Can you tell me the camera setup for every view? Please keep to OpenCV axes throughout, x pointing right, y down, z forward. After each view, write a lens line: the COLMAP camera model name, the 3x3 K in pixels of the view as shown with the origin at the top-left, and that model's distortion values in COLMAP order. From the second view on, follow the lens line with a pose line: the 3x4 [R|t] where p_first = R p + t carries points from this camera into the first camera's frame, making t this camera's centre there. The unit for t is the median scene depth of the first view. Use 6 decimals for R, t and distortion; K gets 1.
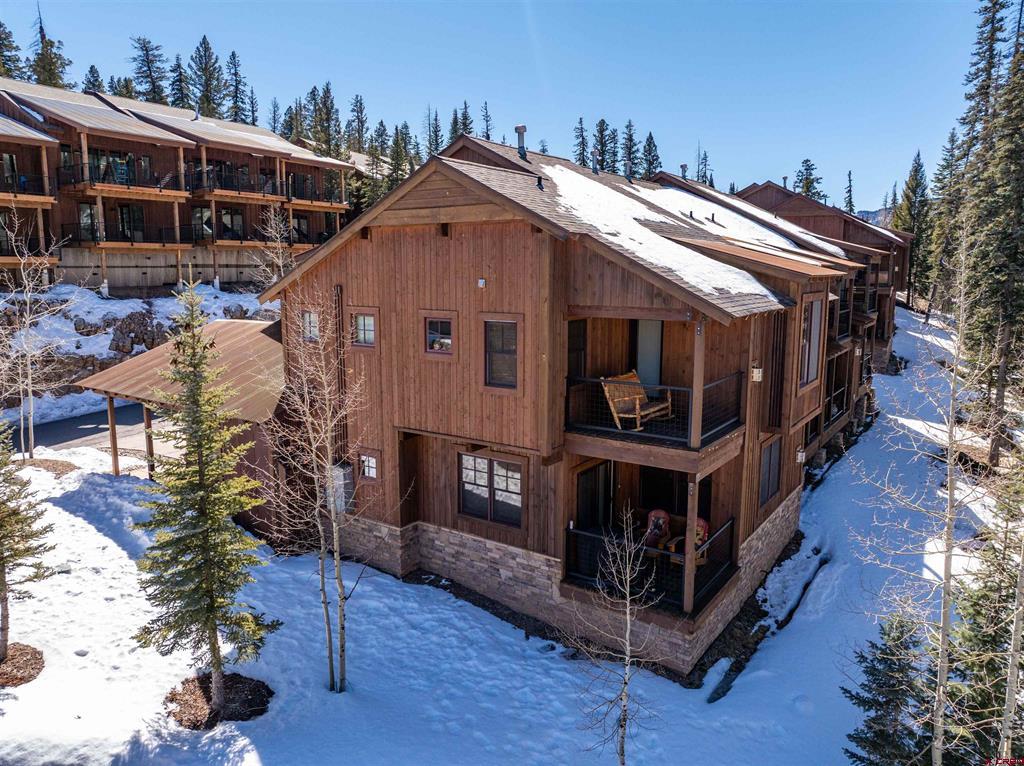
lens RADIAL K [[718.2, 0, 511.0], [0, 718.2, 378.8], [0, 0, 1]] dist [-0.050092, 0.025304]
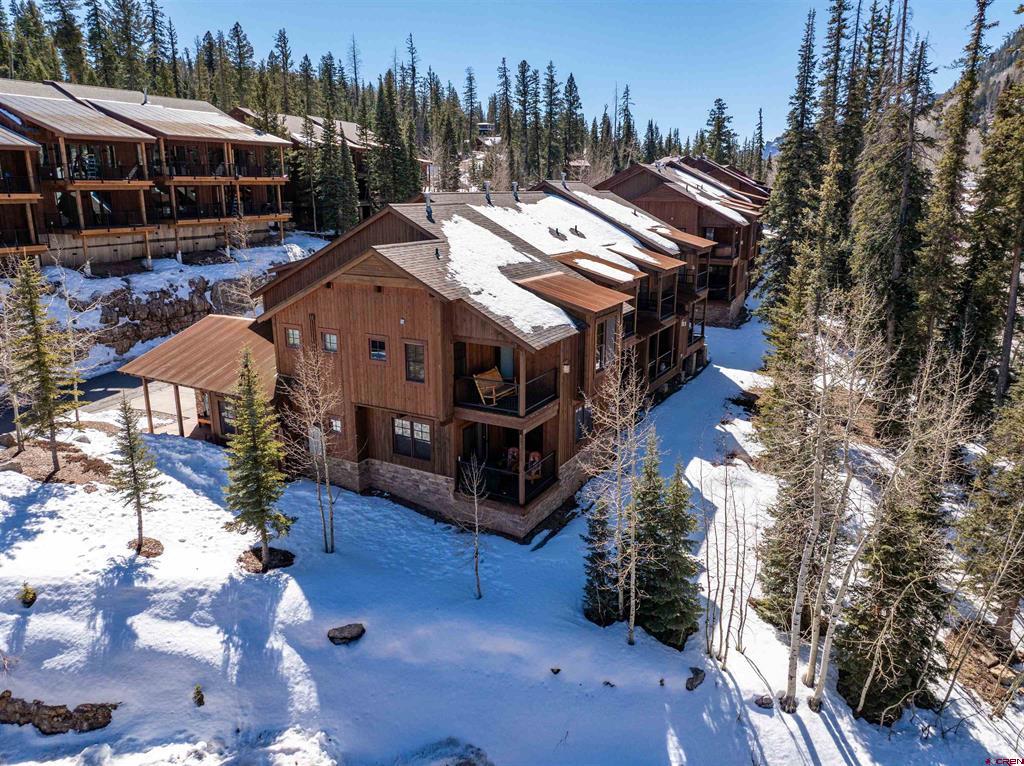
lens RADIAL K [[718.2, 0, 514.8], [0, 718.2, 379.6], [0, 0, 1]] dist [-0.050092, 0.025304]
pose [[0.995294, -0.024903, 0.093642, 0.053400], [0.014460, 0.993762, 0.110581, -0.154895], [-0.095812, -0.108706, 0.989446, -0.624565]]
